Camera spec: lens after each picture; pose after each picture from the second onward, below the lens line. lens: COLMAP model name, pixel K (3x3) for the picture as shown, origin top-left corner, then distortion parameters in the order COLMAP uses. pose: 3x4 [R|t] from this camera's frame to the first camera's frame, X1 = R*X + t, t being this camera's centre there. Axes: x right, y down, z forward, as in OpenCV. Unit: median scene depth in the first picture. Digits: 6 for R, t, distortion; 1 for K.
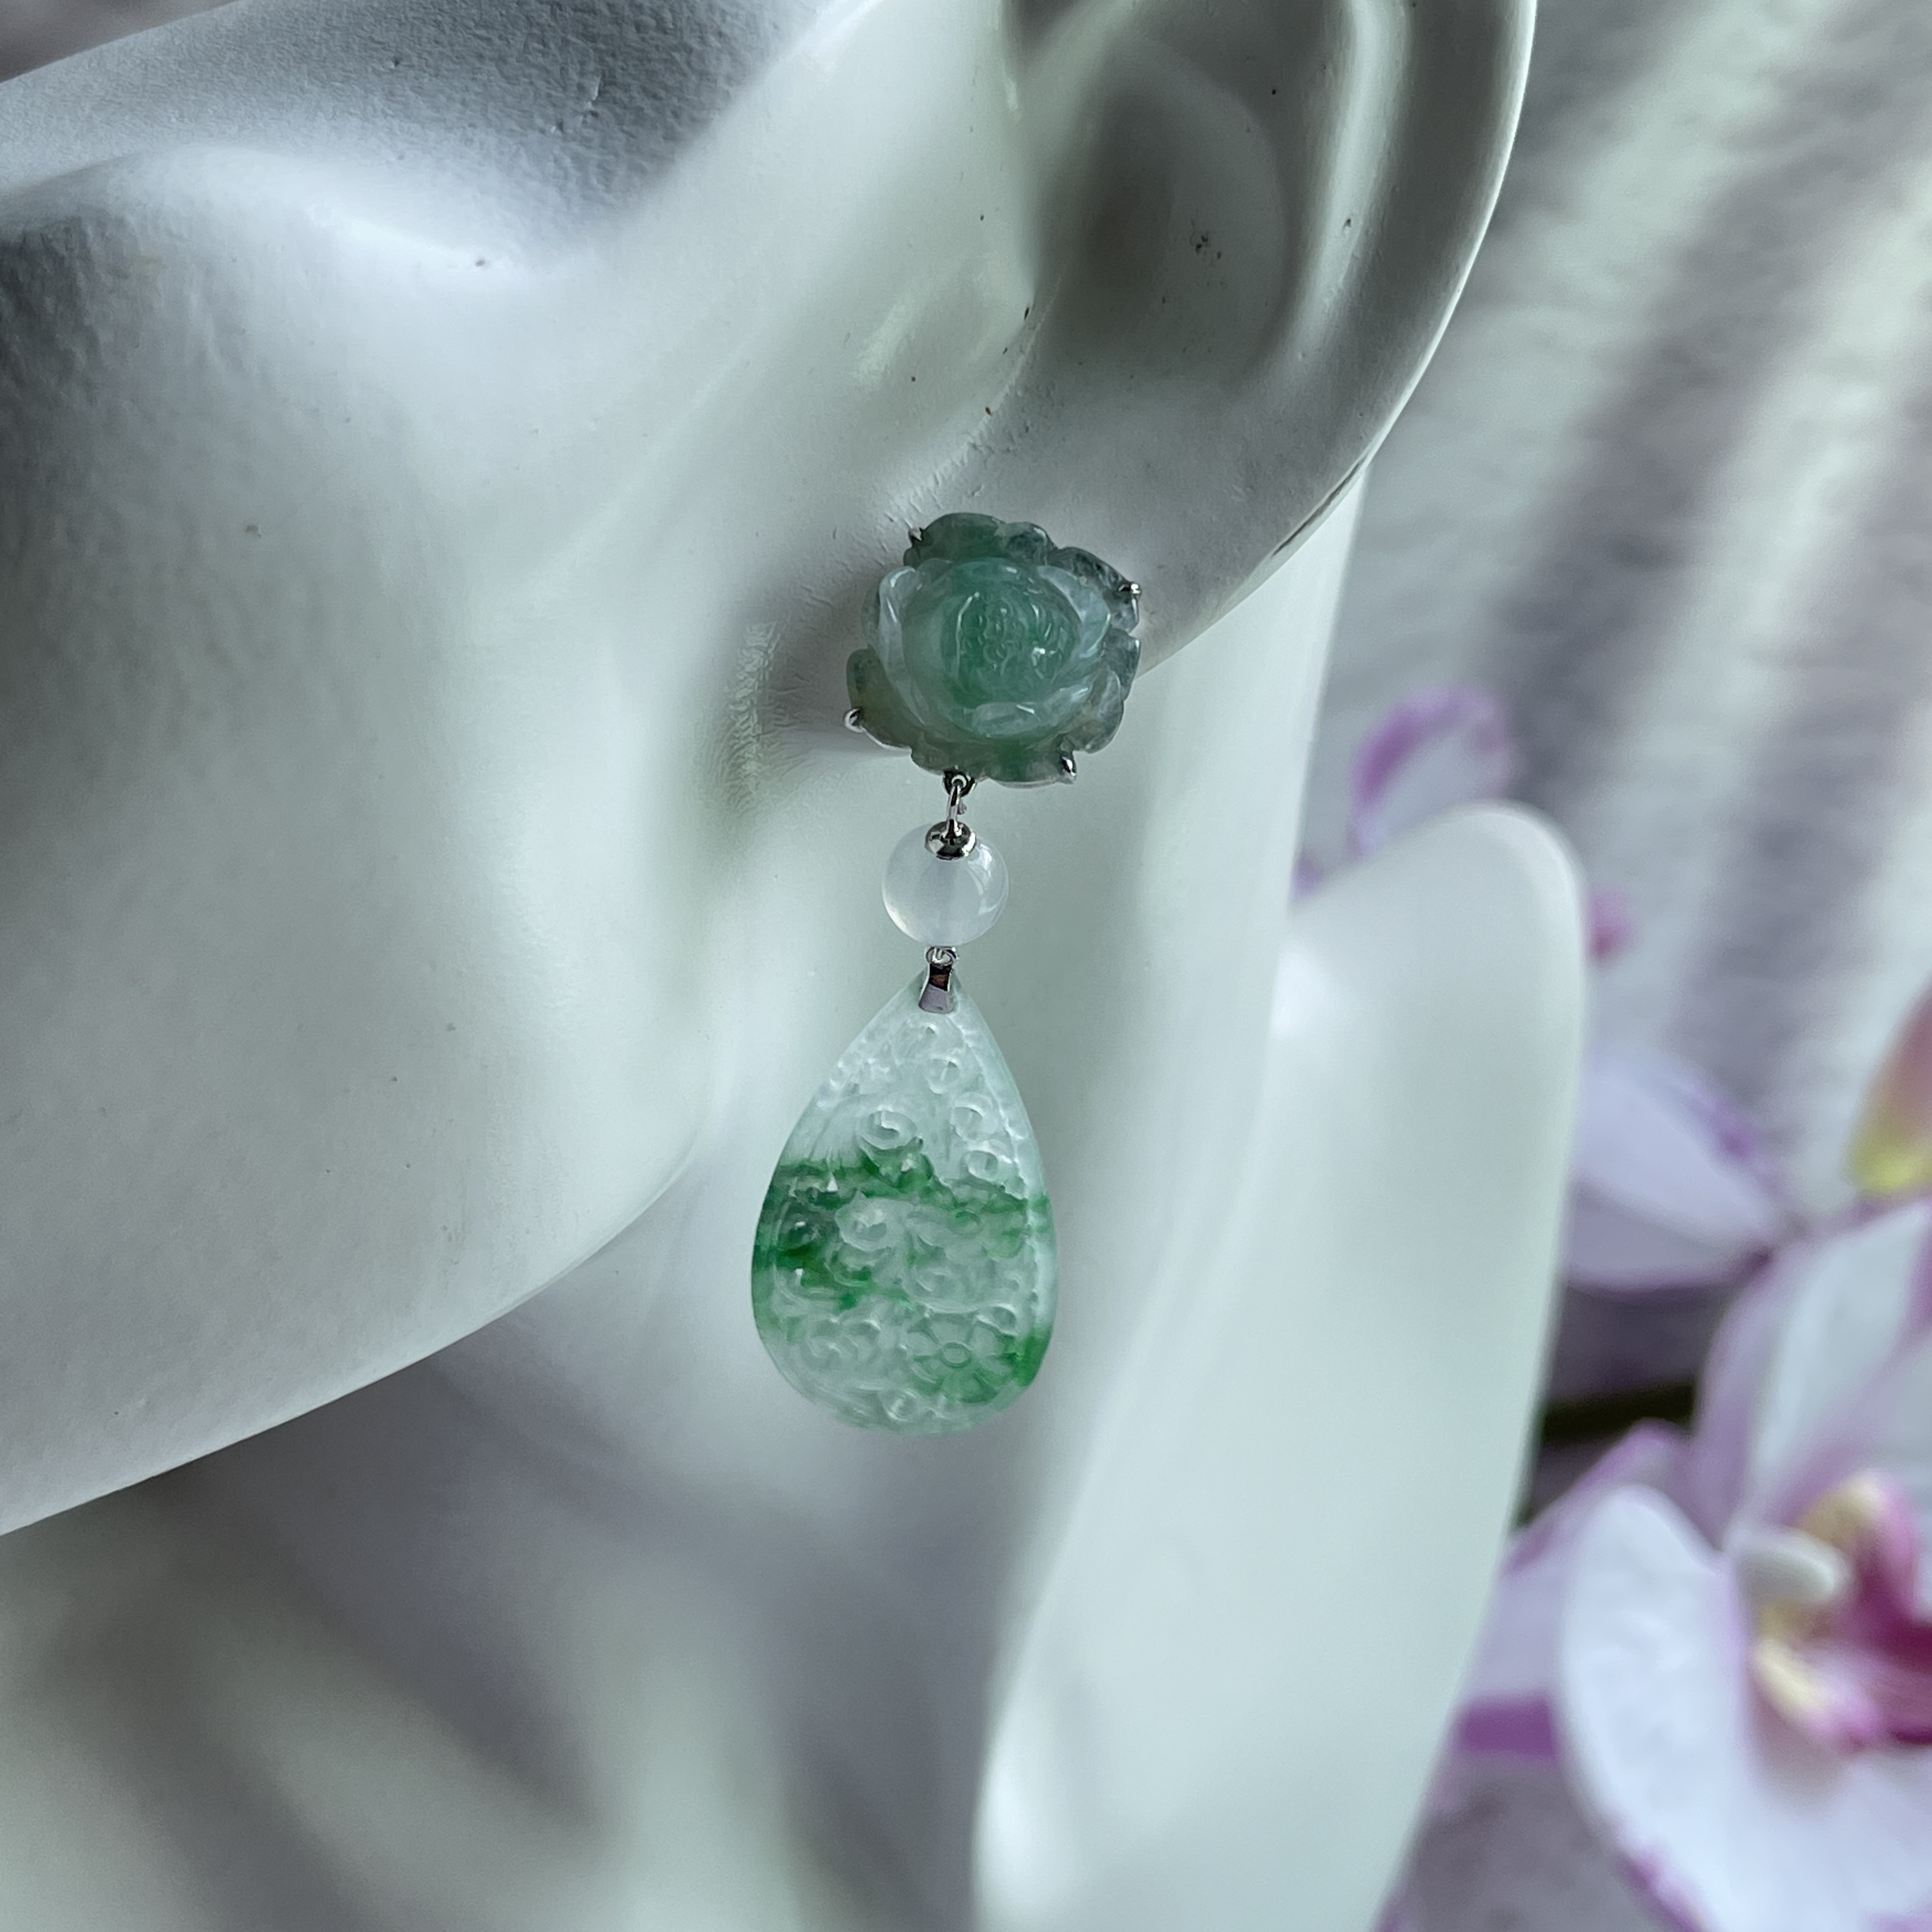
lens RADIAL K [[3523.7, 0, 966.0], [0, 3523.7, 966.0], [0, 0, 1]] dist [0.085819, -0.466304]
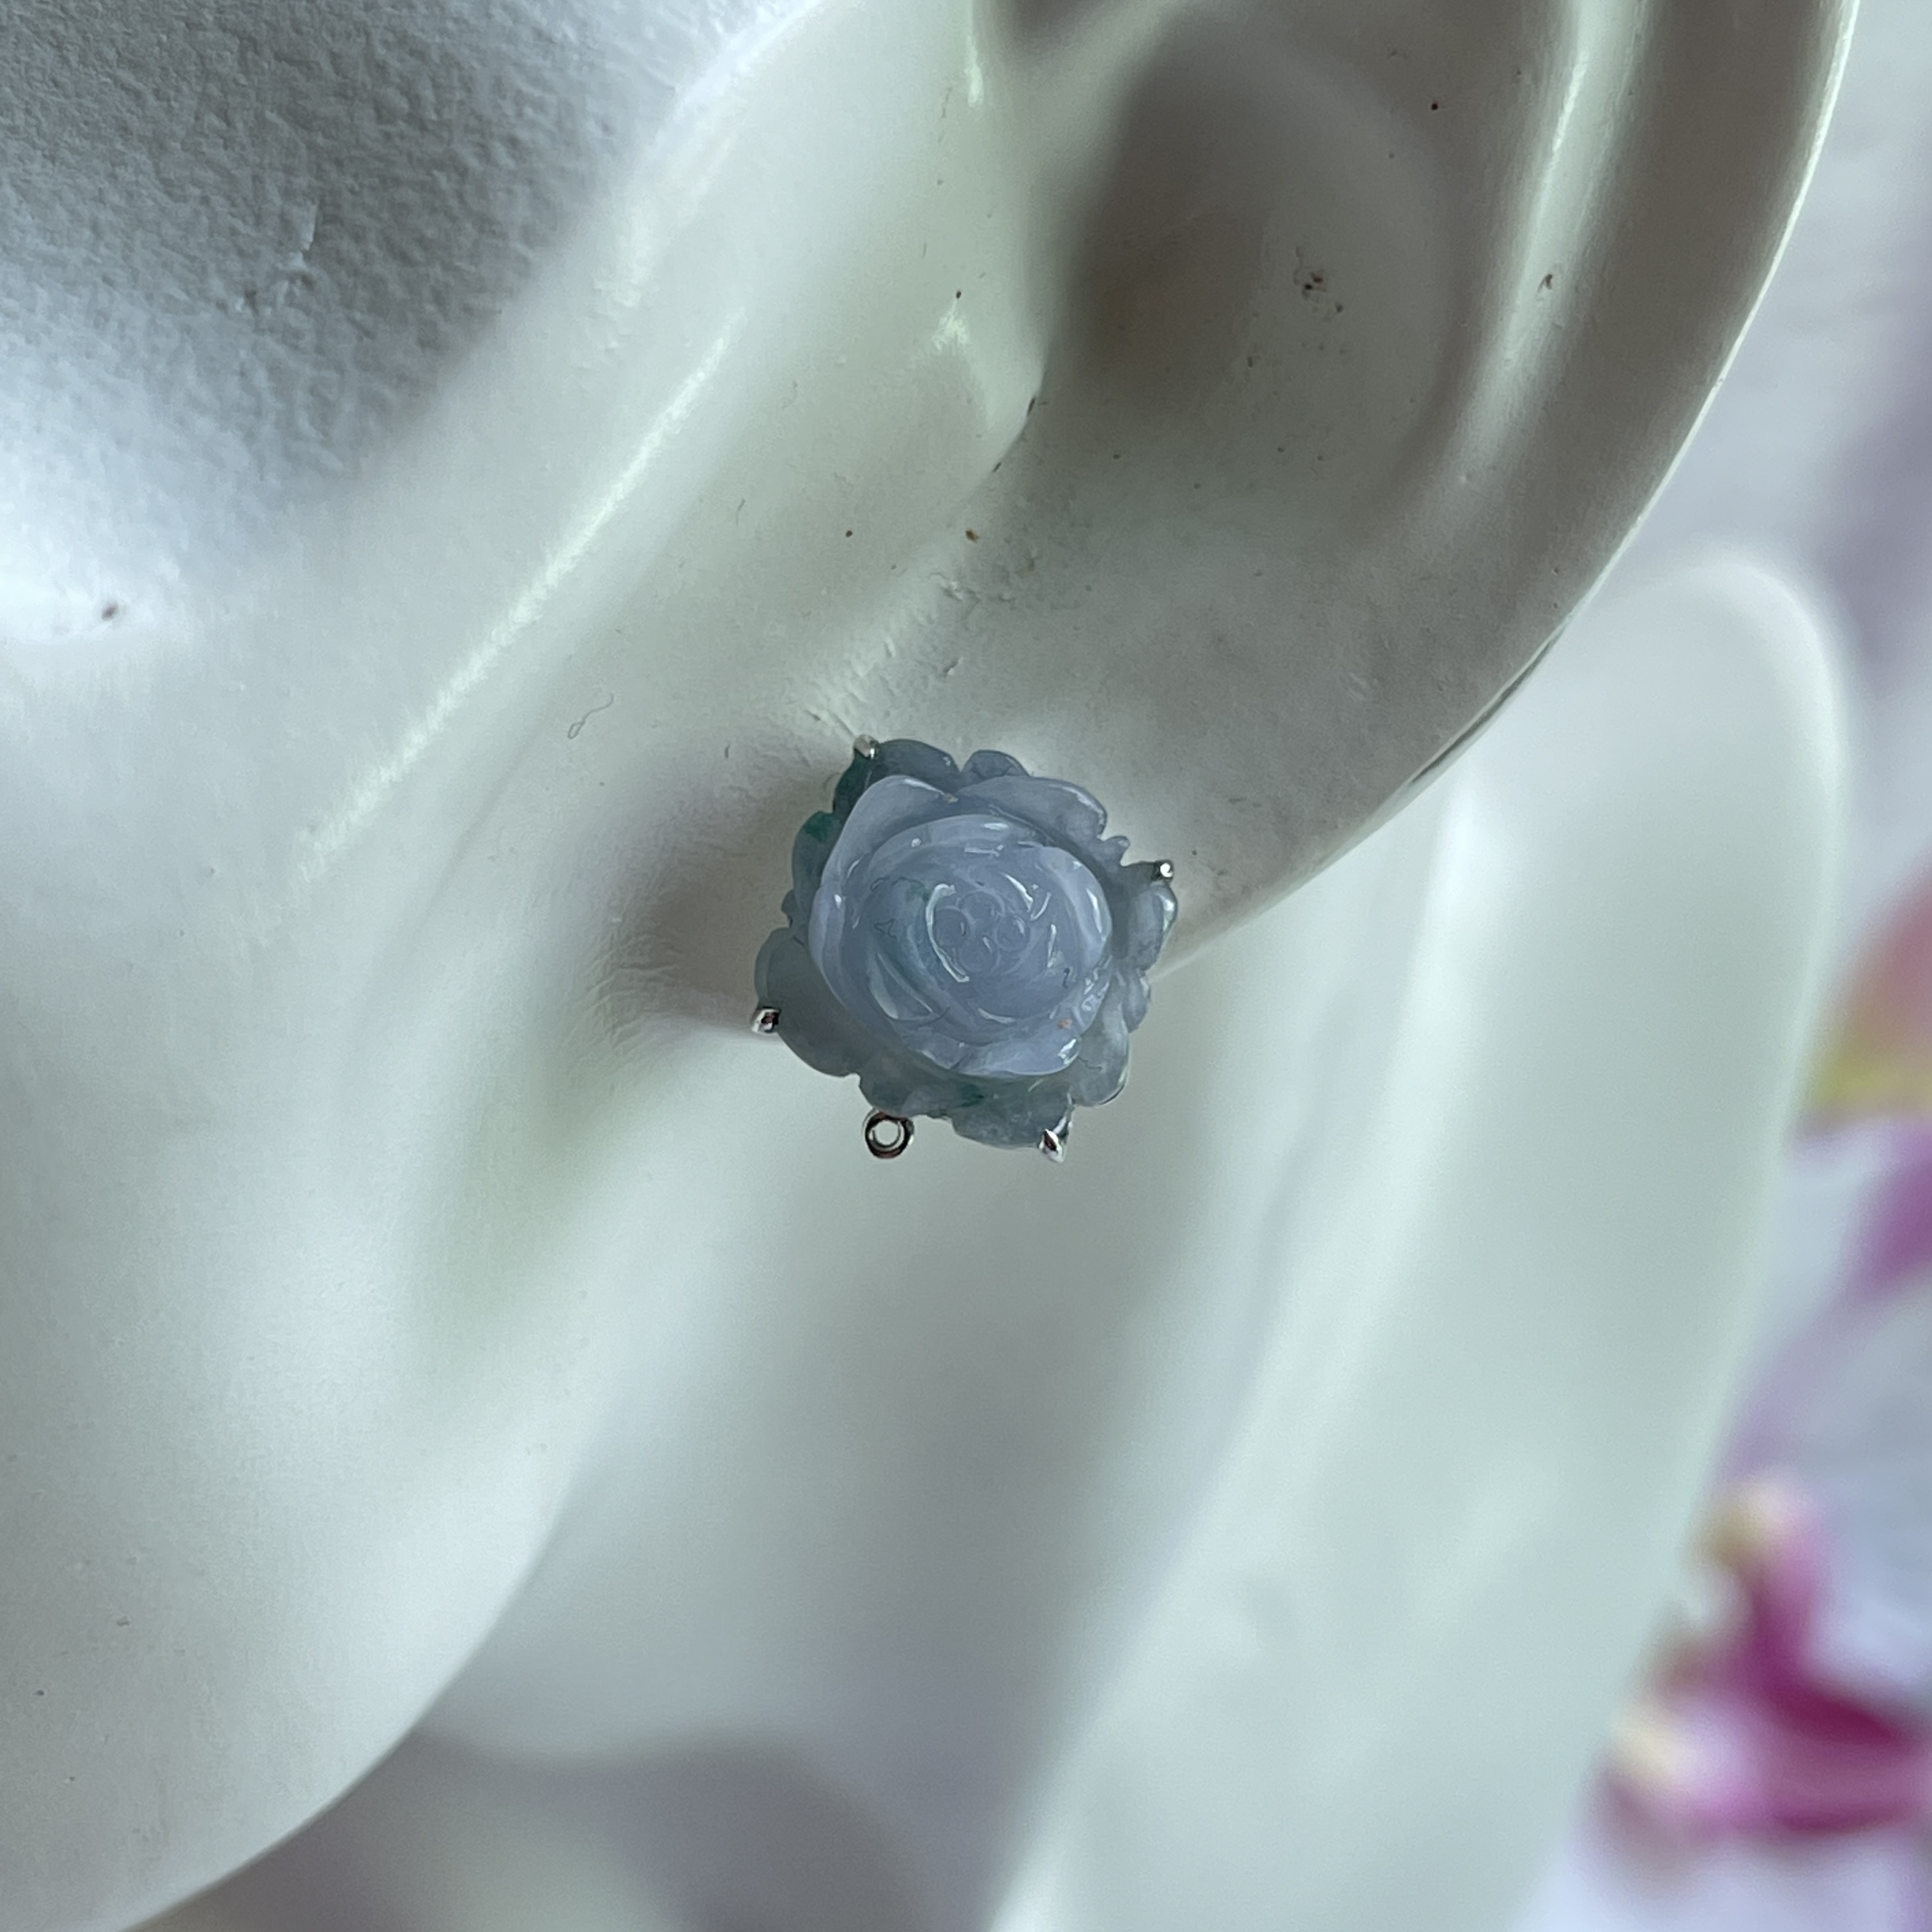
lens RADIAL K [[4436.6, 0, 966.0], [0, 4436.6, 966.0], [0, 0, 1]] dist [0.131708, -0.595034]
pose [[0.999874, 0.011356, -0.011094, 0.017373], [-0.008870, 0.979167, 0.202864, -0.277905], [0.013167, -0.202740, 0.979144, 0.227504]]
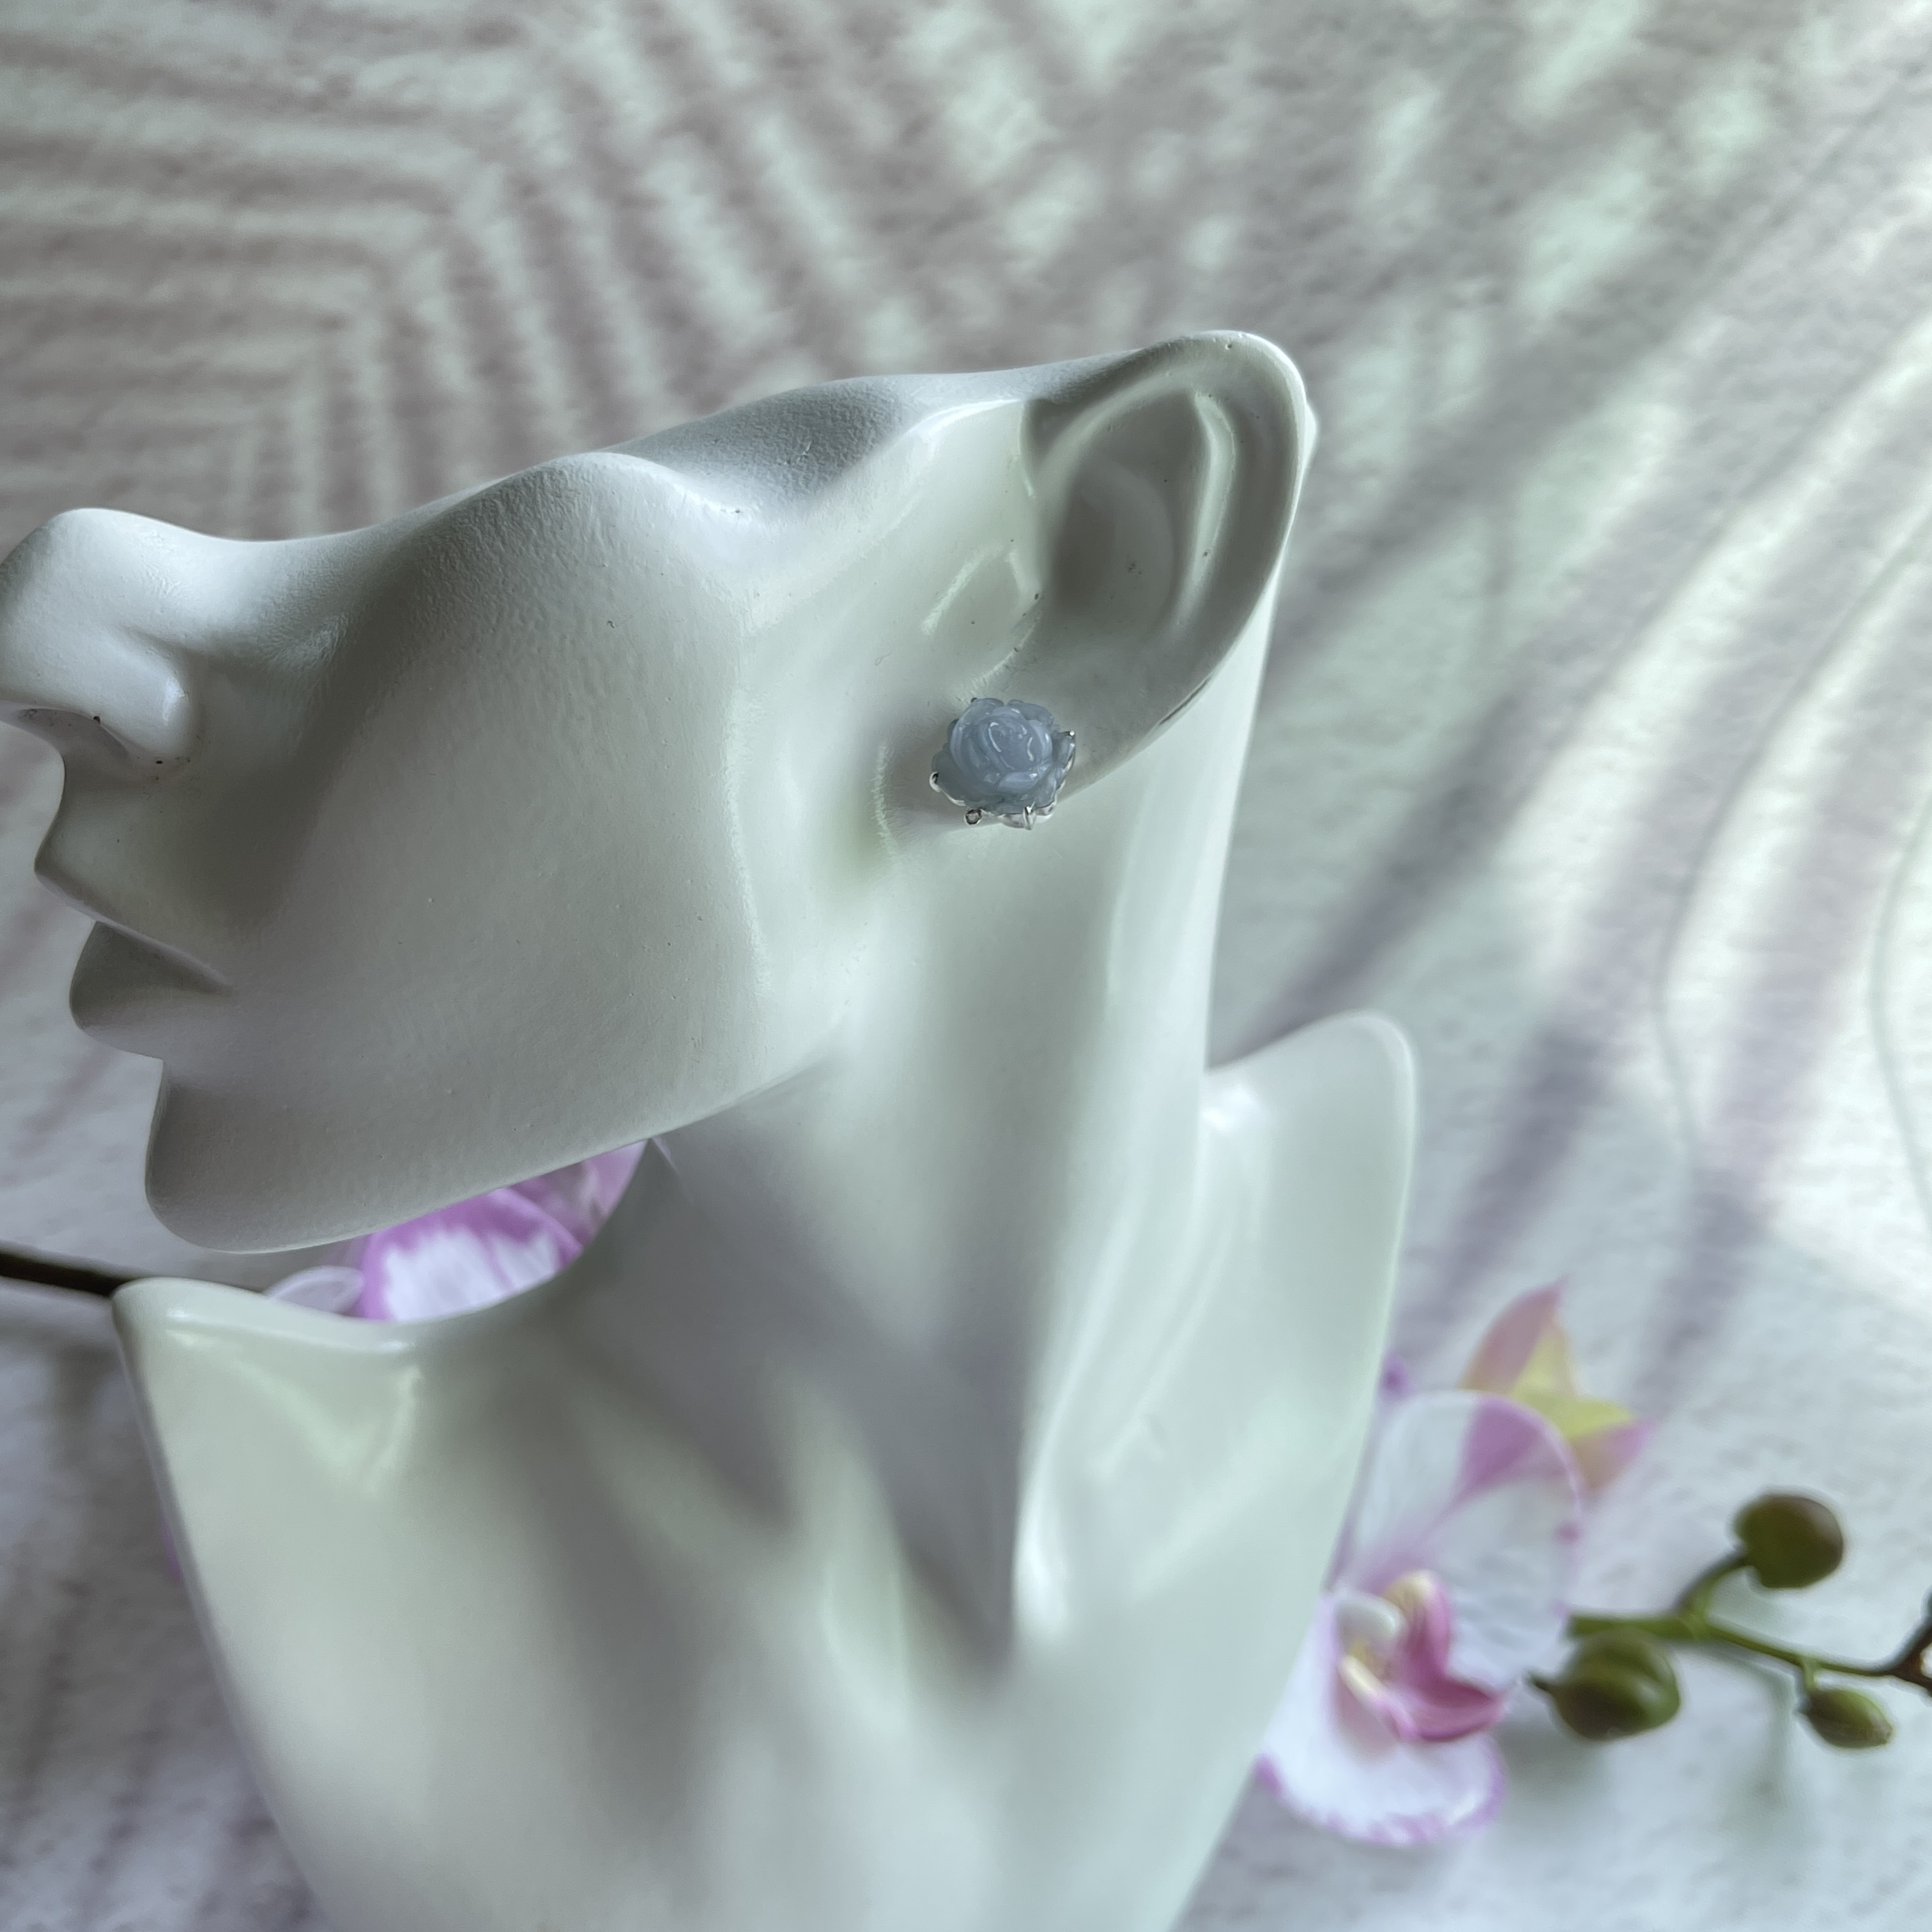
lens RADIAL K [[2249.3, 0, 966.0], [0, 2249.3, 966.0], [0, 0, 1]] dist [-0.000493, -0.010173]
pose [[0.993748, 0.052805, -0.098369, 0.122900], [-0.068089, 0.984903, -0.159154, 0.234797], [0.088480, 0.164856, 0.982341, -0.188786]]
